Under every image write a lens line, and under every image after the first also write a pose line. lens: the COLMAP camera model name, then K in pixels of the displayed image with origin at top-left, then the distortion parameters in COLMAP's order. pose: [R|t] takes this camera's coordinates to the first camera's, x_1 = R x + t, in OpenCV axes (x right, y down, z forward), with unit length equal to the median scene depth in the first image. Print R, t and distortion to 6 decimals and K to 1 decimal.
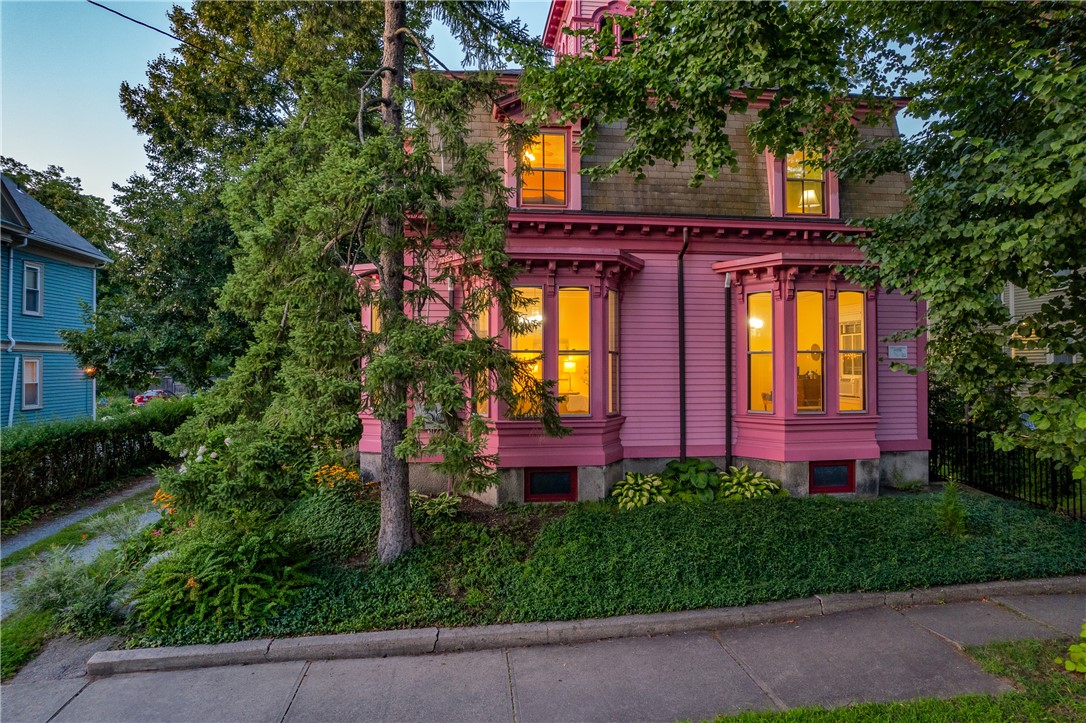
lens RADIAL K [[683.7, 0, 543.0], [0, 683.7, 361.5], [0, 0, 1]] dist [-0.004938, -0.000149]
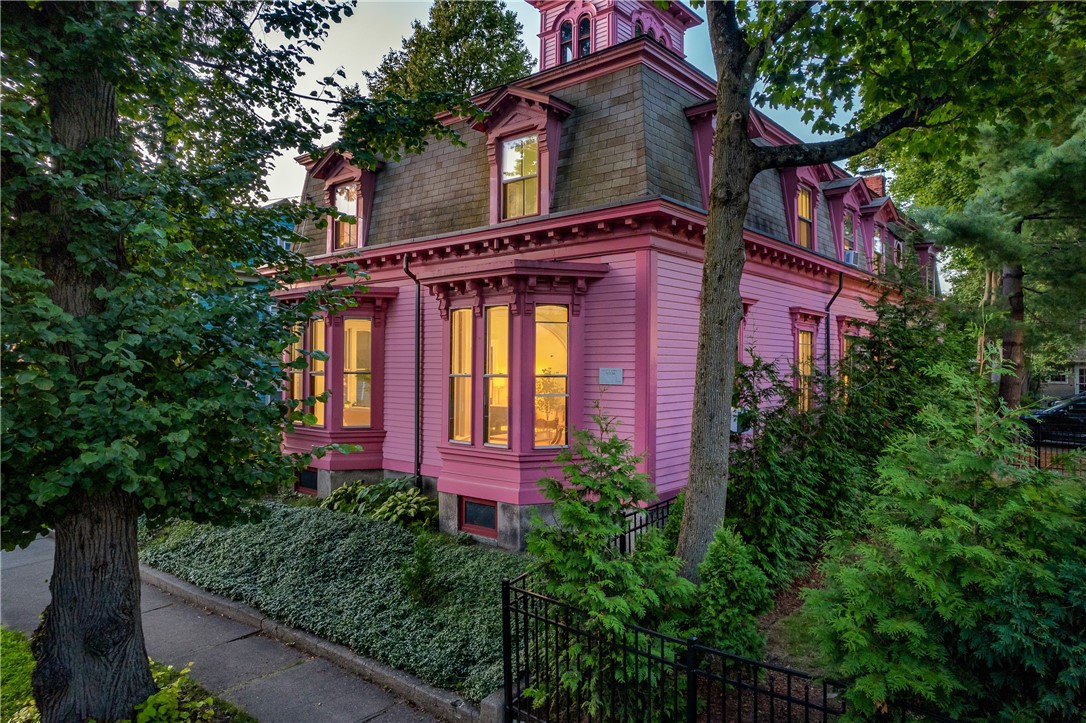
lens RADIAL K [[683.7, 0, 543.0], [0, 683.7, 361.5], [0, 0, 1]] dist [-0.004938, -0.000149]
pose [[0.640257, -0.005443, -0.768142, 1.123873], [0.005459, 0.999982, -0.002536, -0.027500], [0.768142, -0.002570, 0.640275, 0.487769]]
